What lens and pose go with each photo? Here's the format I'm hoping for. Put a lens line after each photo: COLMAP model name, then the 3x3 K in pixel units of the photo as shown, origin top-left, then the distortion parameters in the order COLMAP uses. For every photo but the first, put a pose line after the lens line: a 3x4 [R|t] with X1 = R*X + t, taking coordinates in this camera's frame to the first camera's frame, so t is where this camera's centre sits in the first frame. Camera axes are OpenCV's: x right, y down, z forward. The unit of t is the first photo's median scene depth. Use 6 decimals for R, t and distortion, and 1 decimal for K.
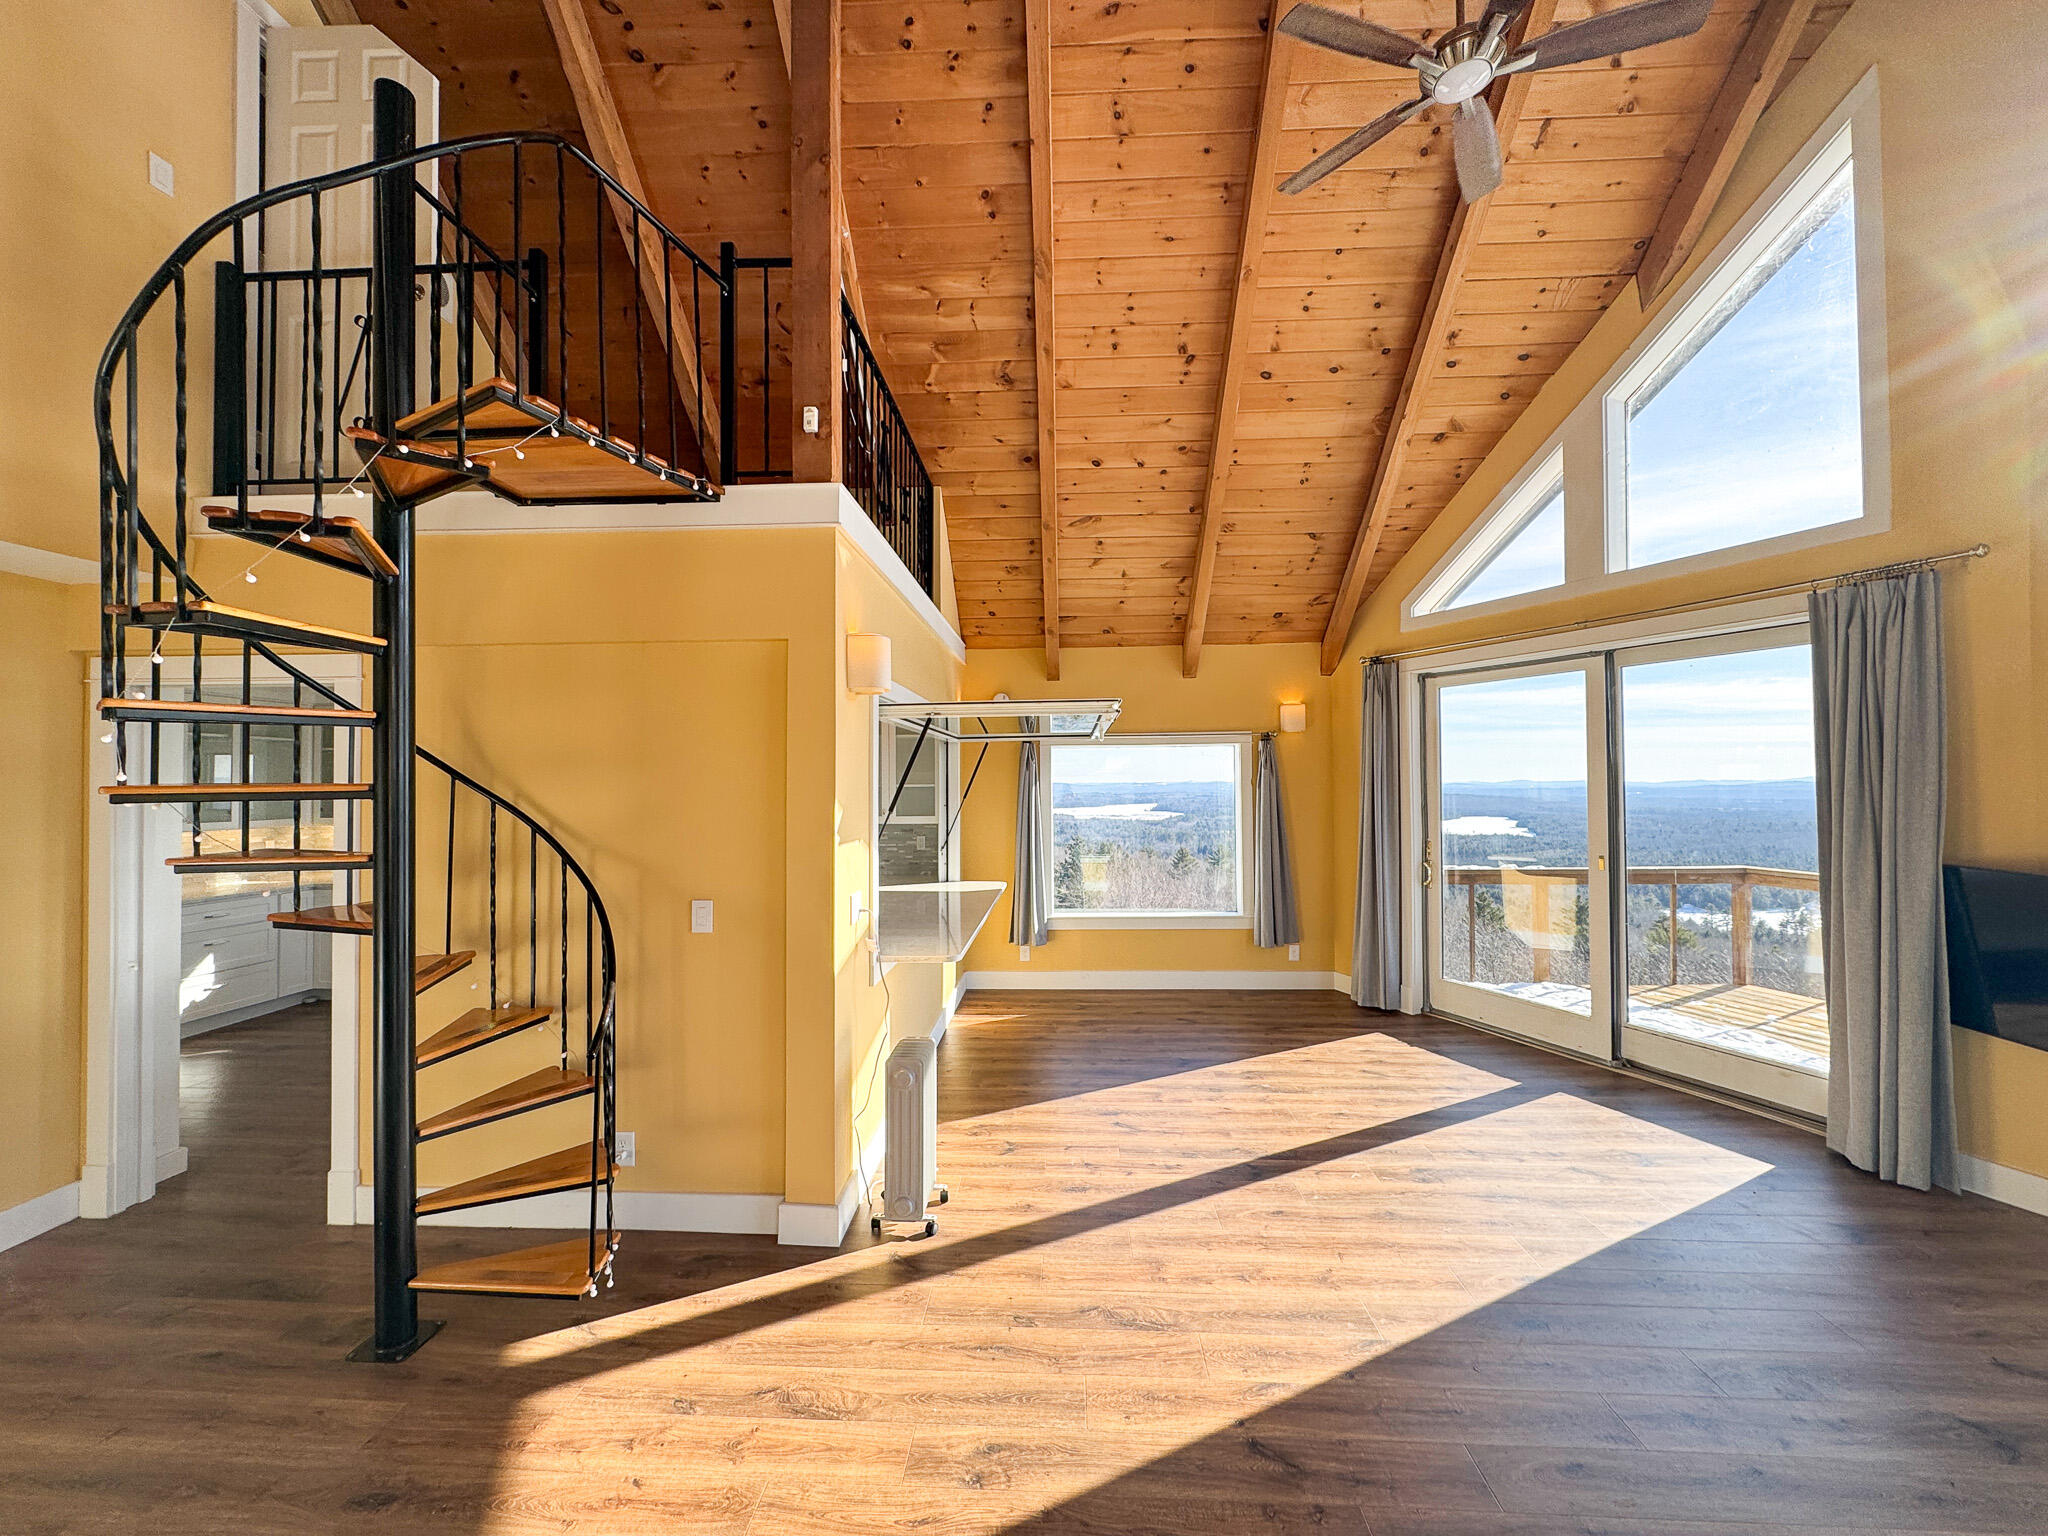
lens RADIAL K [[825.1, 0, 1024.0], [0, 825.1, 768.0], [0, 0, 1]] dist [-0.000562, -0.000097]
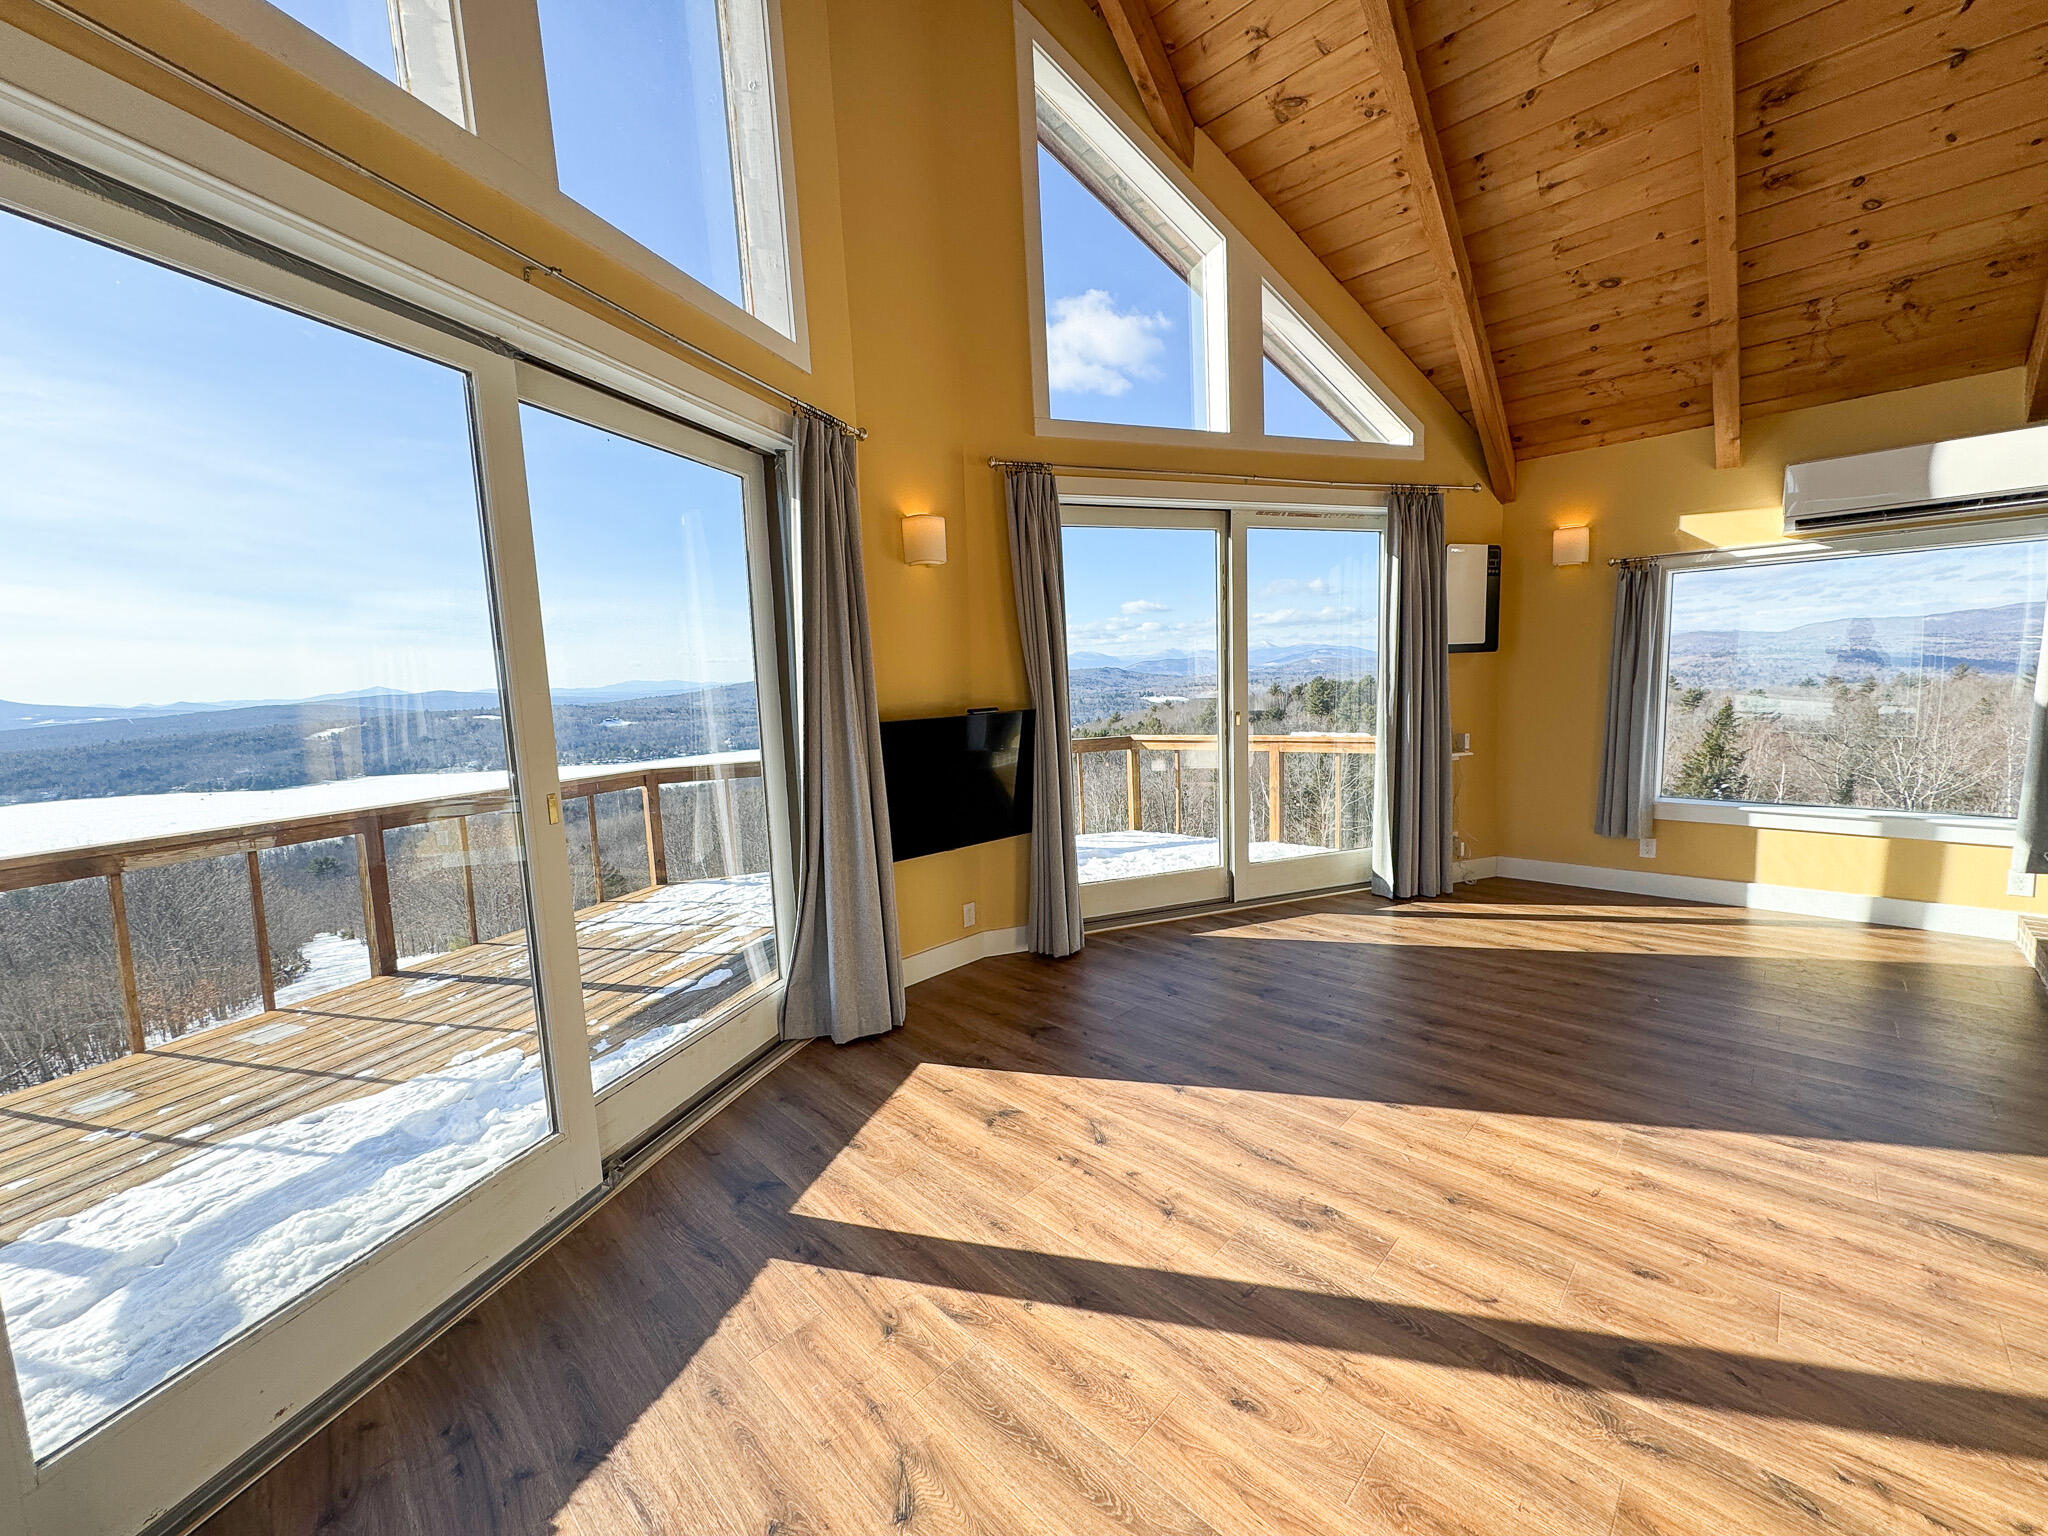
lens RADIAL K [[809.3, 0, 1025.5], [0, 809.3, 768.8], [0, 0, 1]] dist [-0.001586, -0.000027]
pose [[-0.752108, -0.038754, 0.657899, 0.203509], [0.038963, 0.993909, 0.103089, 0.058902], [-0.657887, 0.103168, -0.746017, 1.284374]]
